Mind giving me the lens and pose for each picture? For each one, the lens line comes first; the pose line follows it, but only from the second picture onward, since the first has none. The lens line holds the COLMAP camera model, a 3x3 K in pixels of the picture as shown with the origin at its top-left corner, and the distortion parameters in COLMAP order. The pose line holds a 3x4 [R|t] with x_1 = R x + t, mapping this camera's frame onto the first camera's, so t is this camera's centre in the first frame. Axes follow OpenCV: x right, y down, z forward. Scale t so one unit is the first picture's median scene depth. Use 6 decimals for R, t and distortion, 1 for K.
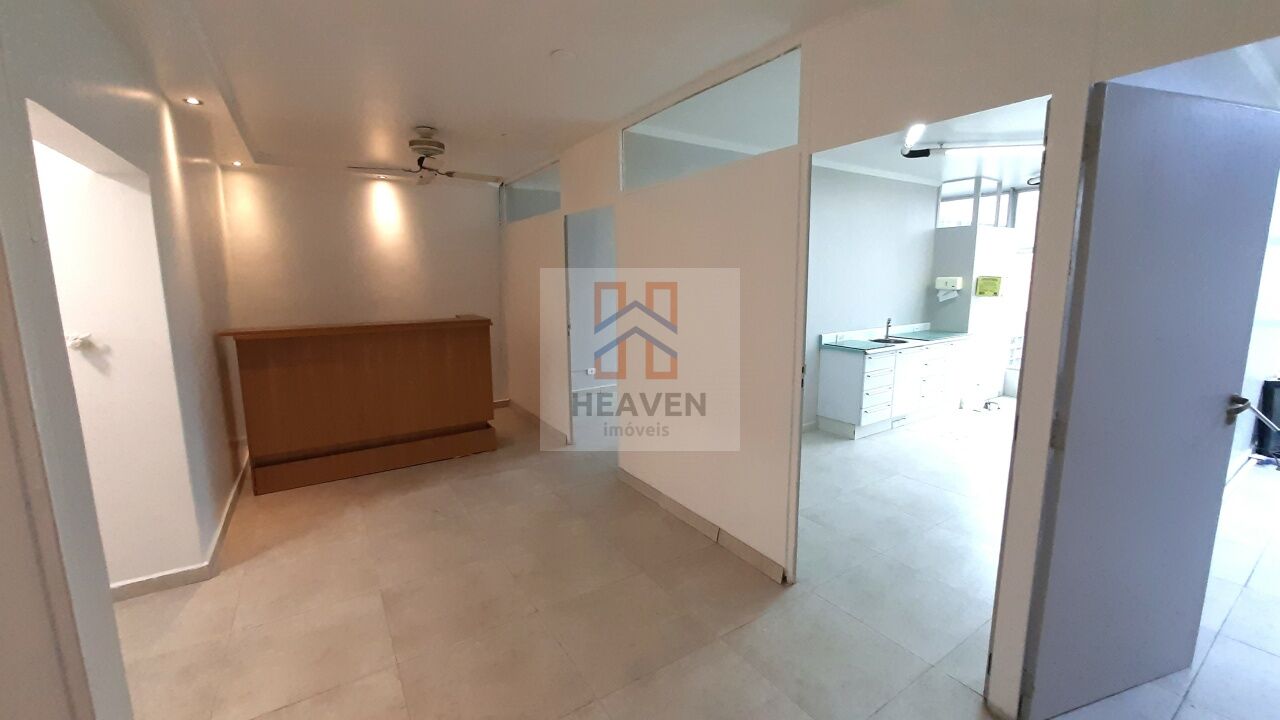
lens RADIAL K [[501.1, 0, 644.1], [0, 501.1, 352.8], [0, 0, 1]] dist [-0.008866, 0.000301]
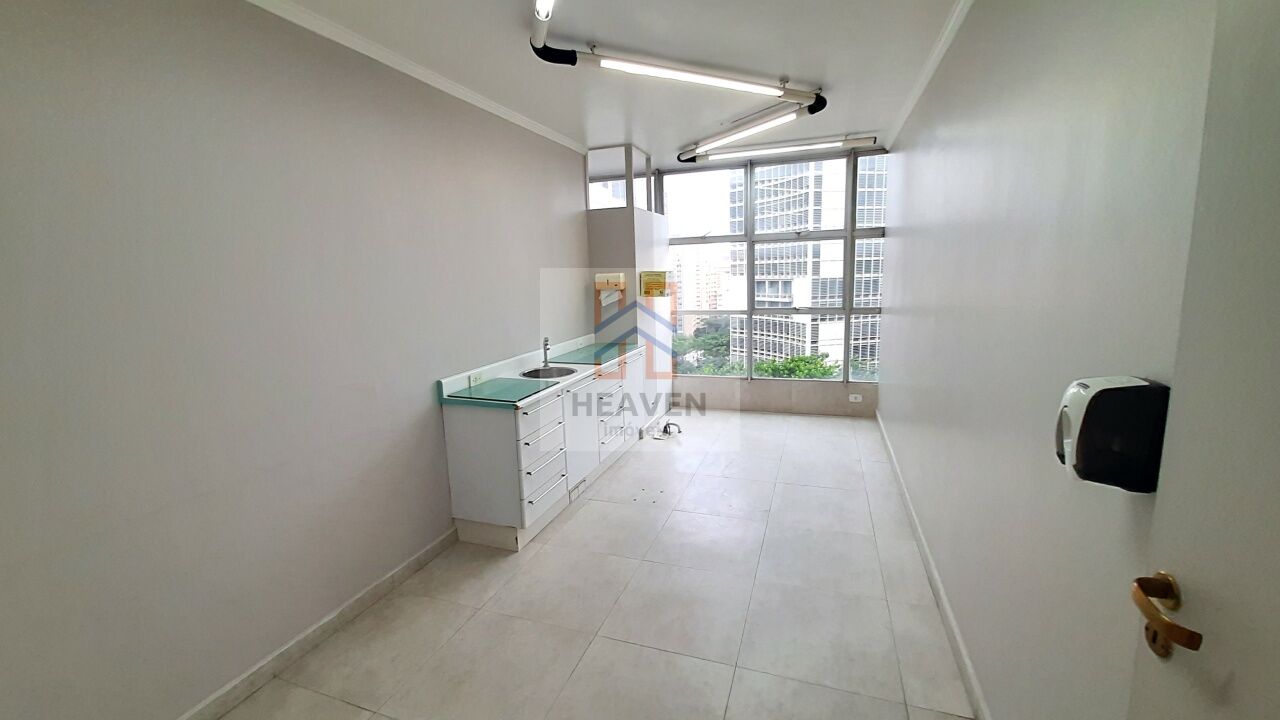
lens RADIAL K [[501.1, 0, 644.1], [0, 501.1, 352.8], [0, 0, 1]] dist [-0.008866, 0.000301]
pose [[0.792112, -0.116623, 0.599131, 0.196972], [0.115116, 0.992506, 0.040999, -0.062480], [-0.599422, 0.036494, 0.799601, 0.399143]]
